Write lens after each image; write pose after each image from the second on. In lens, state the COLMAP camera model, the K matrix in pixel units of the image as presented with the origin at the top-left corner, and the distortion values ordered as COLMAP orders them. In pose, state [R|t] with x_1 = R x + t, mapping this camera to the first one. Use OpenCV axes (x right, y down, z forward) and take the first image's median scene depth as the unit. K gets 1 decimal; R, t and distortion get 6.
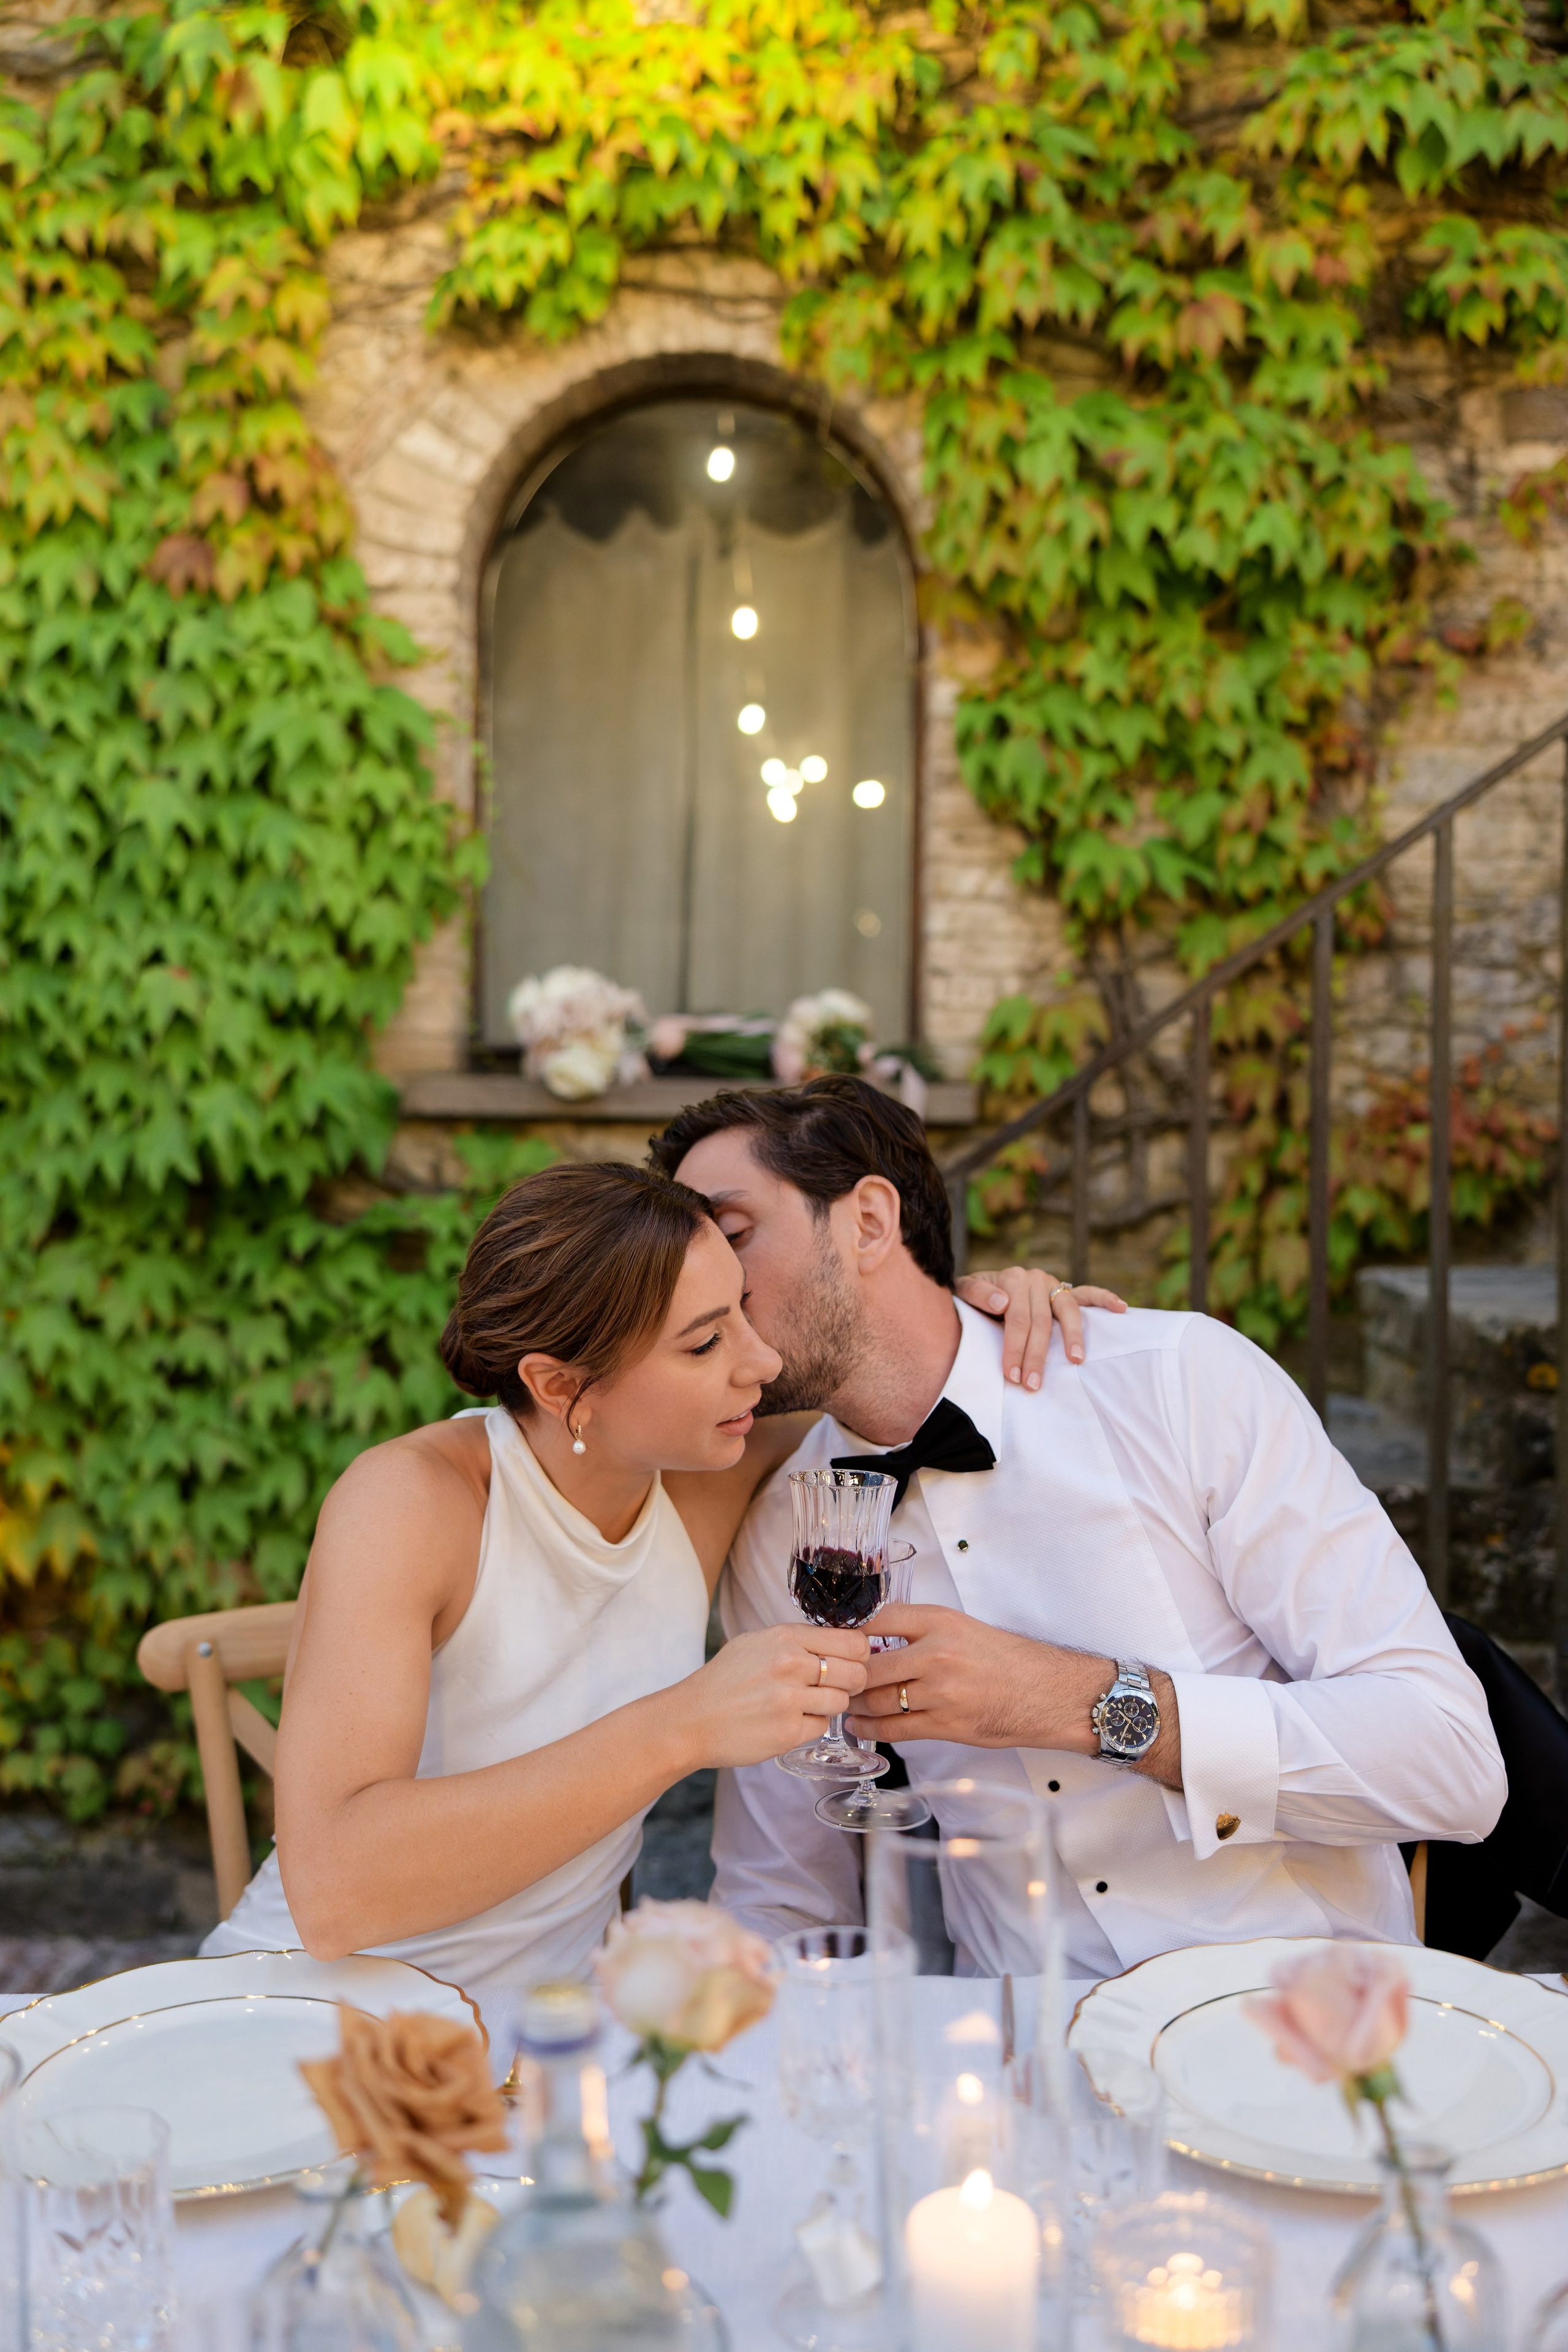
lens RADIAL K [[2296.1, 0, 745.4], [0, 2296.1, 1168.0], [0, 0, 1]] dist [0.041290, 0.000000]
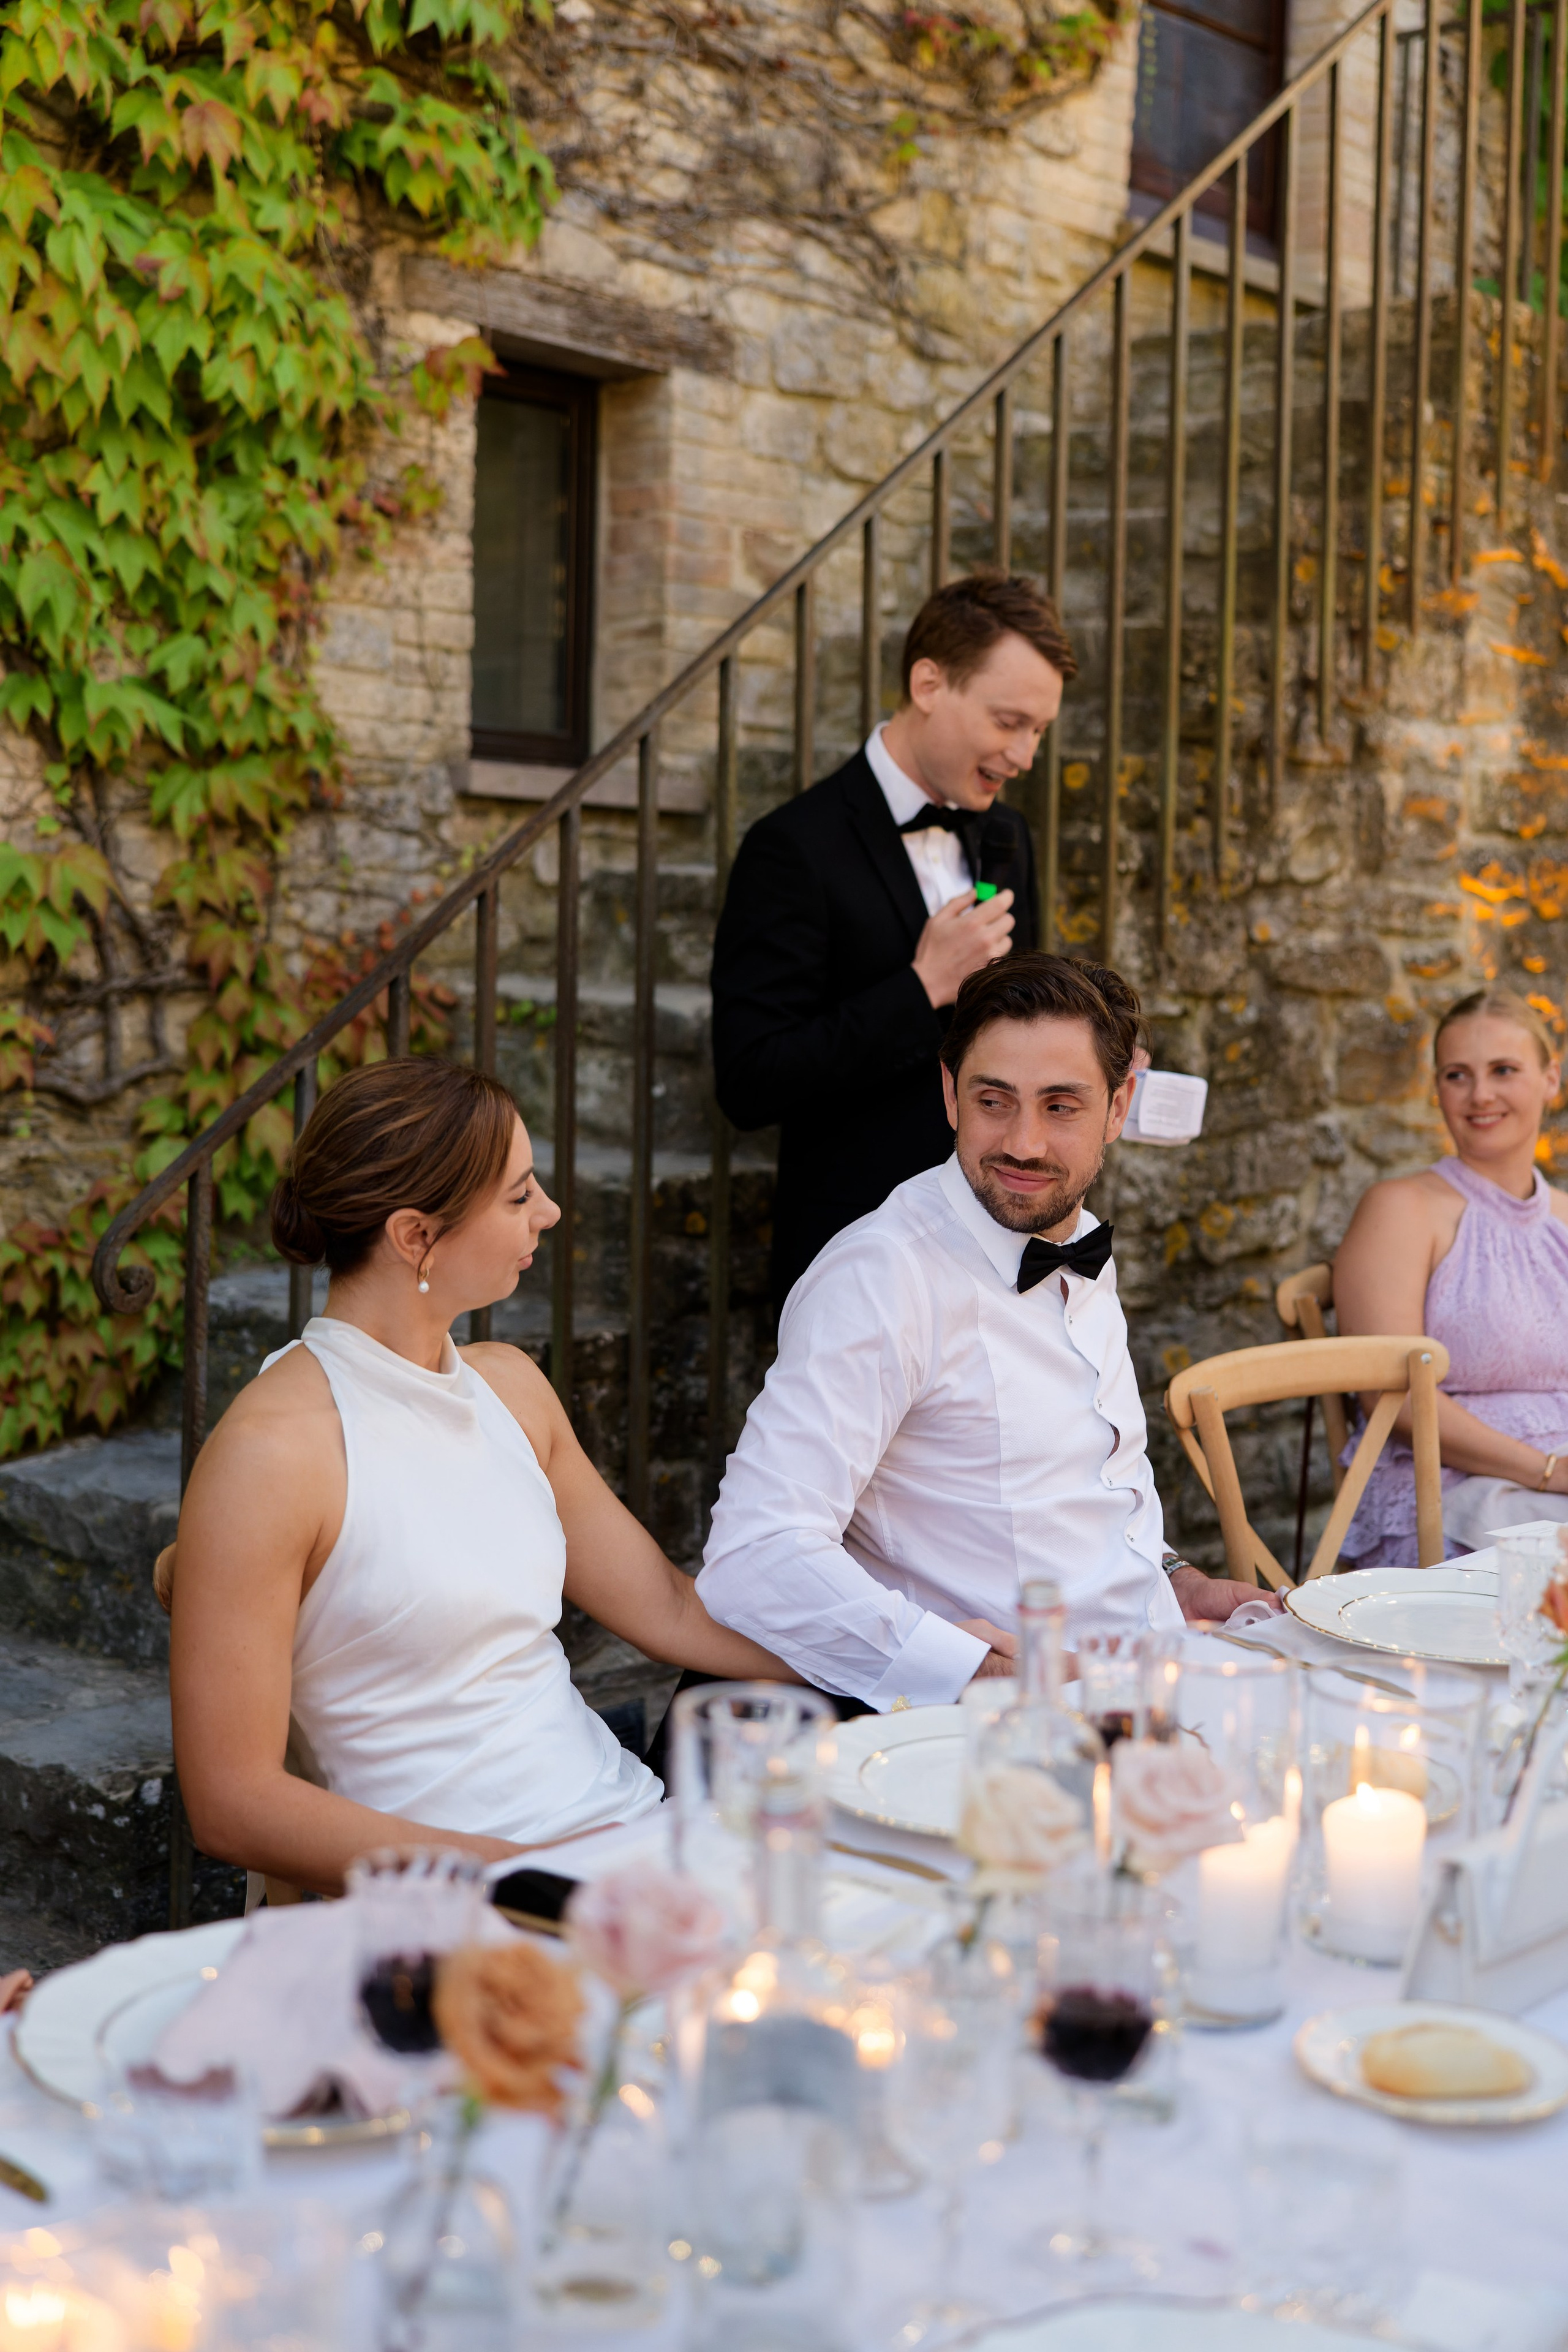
lens RADIAL K [[2972.7, 0, 744.8], [0, 2972.7, 1183.5], [0, 0, 1]] dist [0.055610, 0.000000]
pose [[0.661286, -0.051443, 0.748368, -0.578631], [0.002574, 0.997796, 0.066314, -0.020203], [-0.750129, -0.041926, 0.659961, 0.018715]]
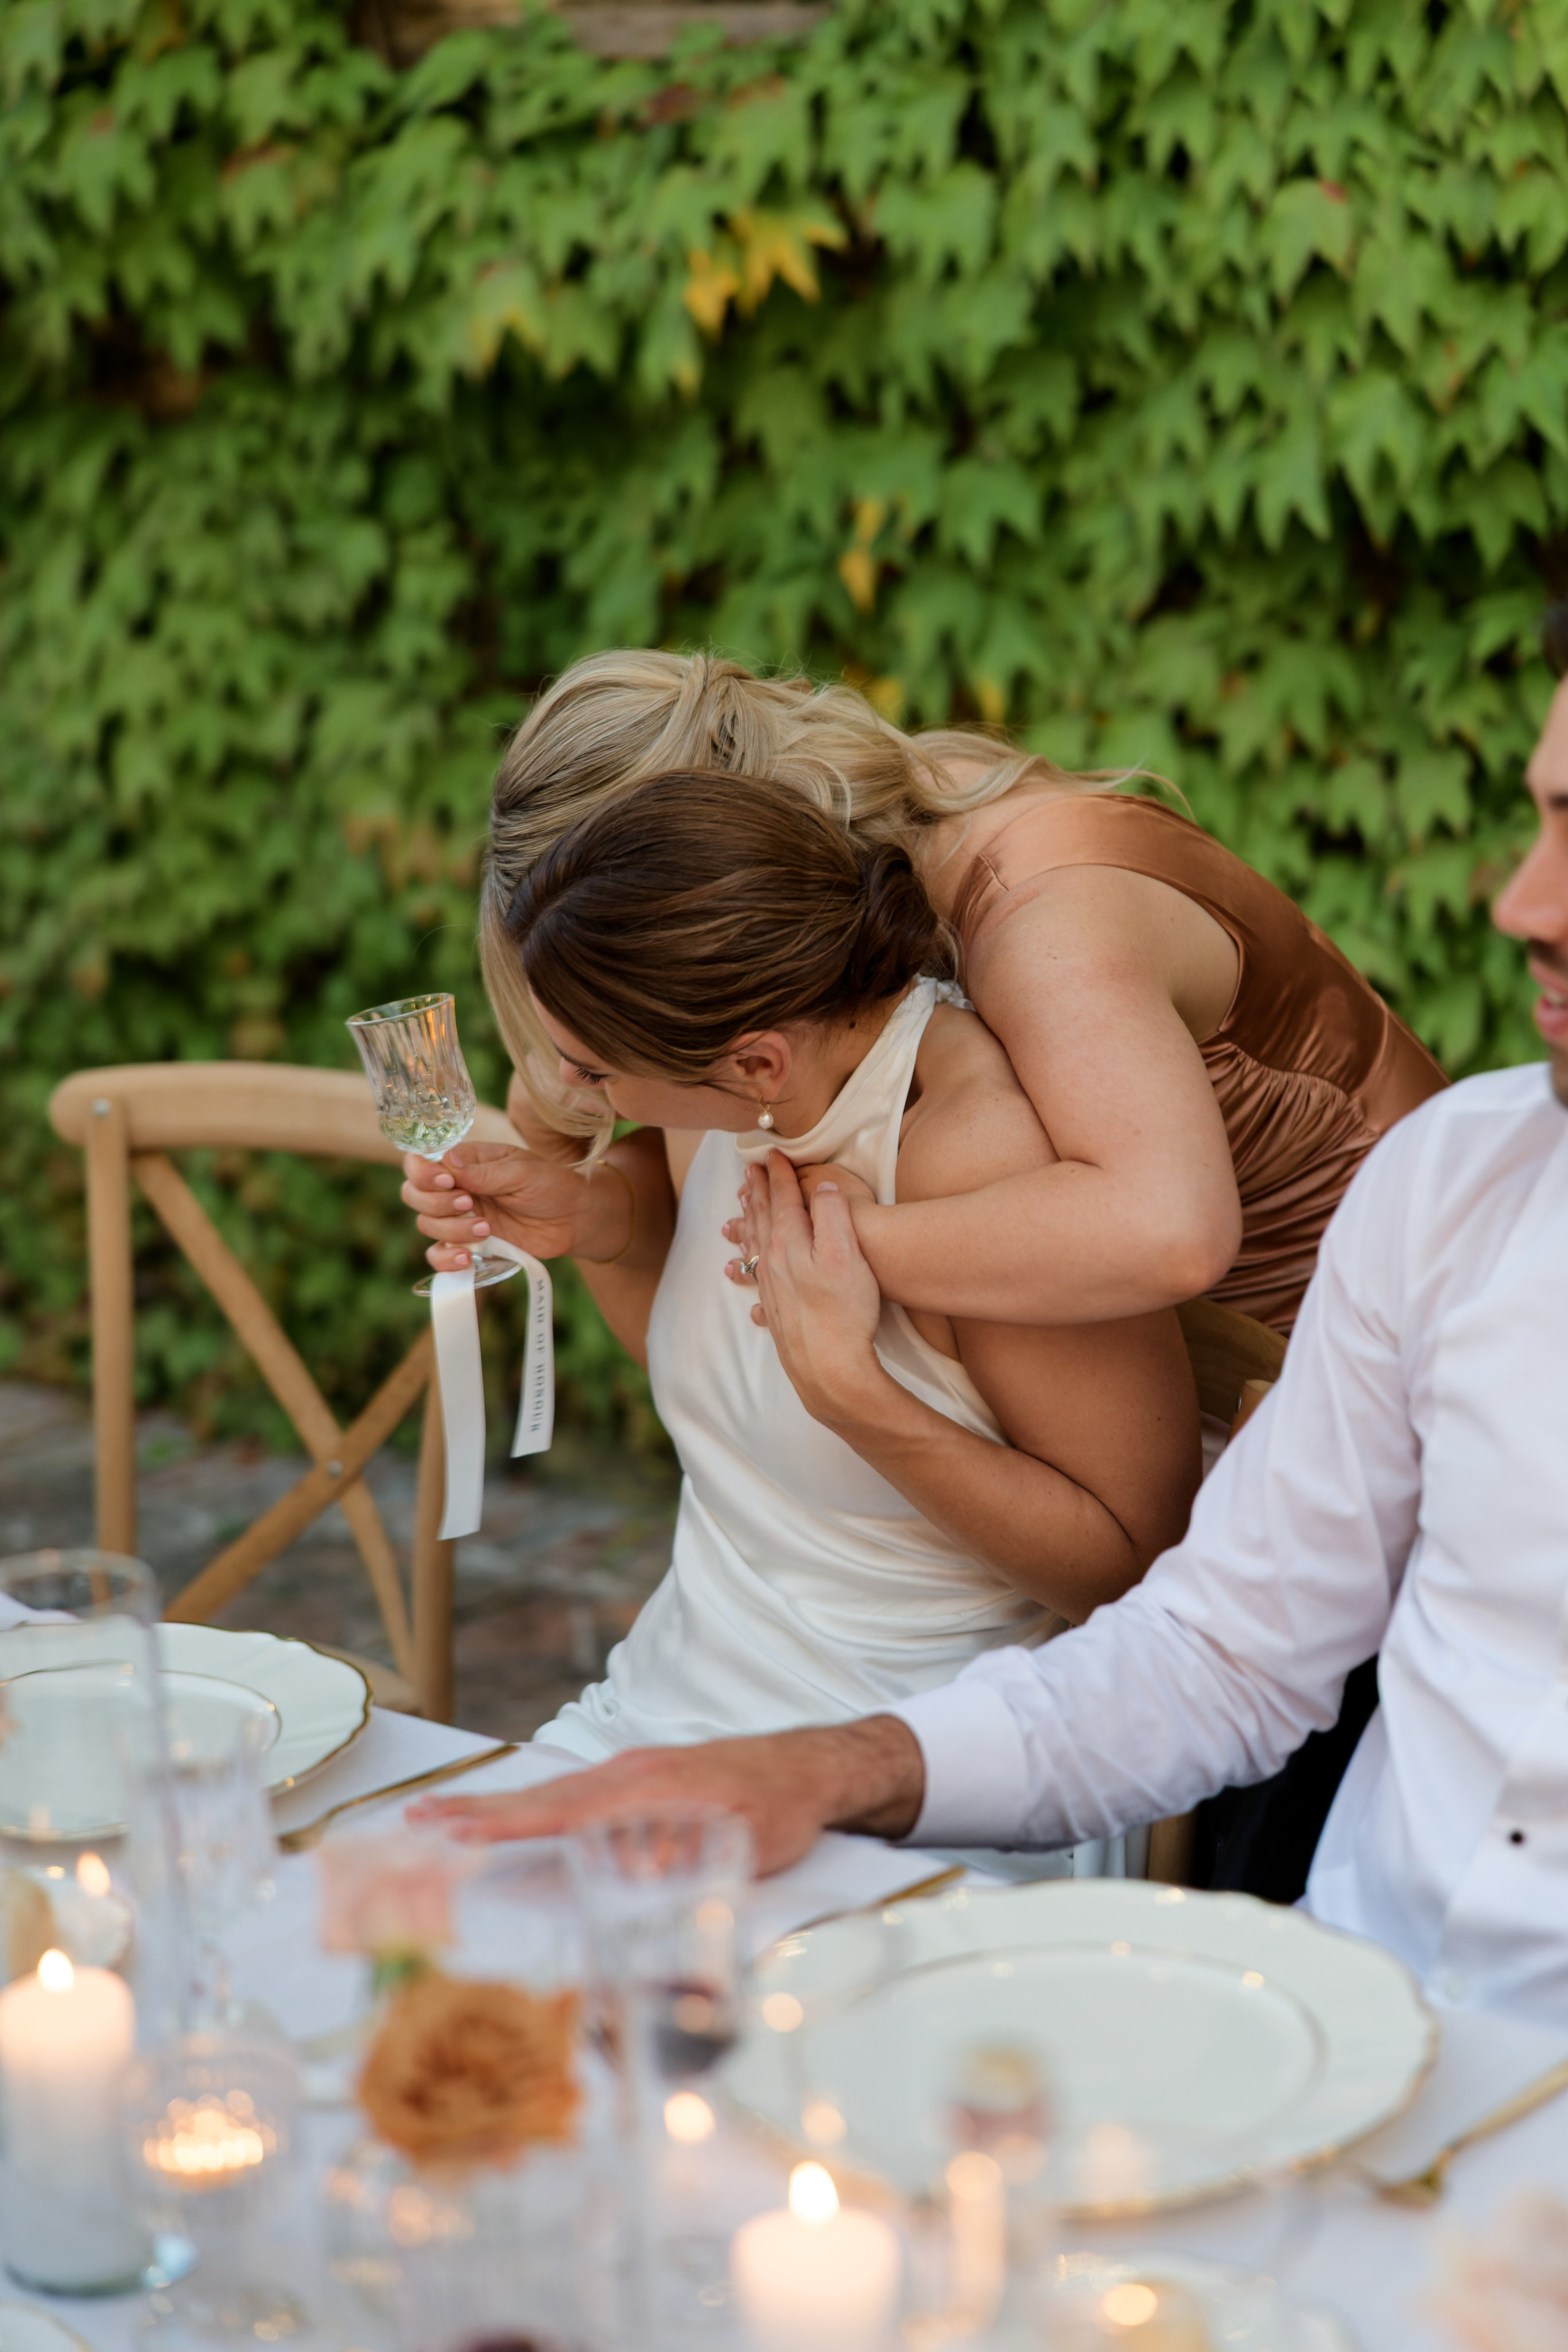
lens RADIAL K [[4327.2, 0, 863.4], [0, 4327.2, 1145.3], [0, 0, 1]] dist [0.104091, 0.000000]
pose [[0.801463, 0.138389, -0.581812, 0.365783], [-0.020001, 0.978516, 0.205197, -0.070444], [0.597710, -0.152820, 0.787013, -0.038275]]
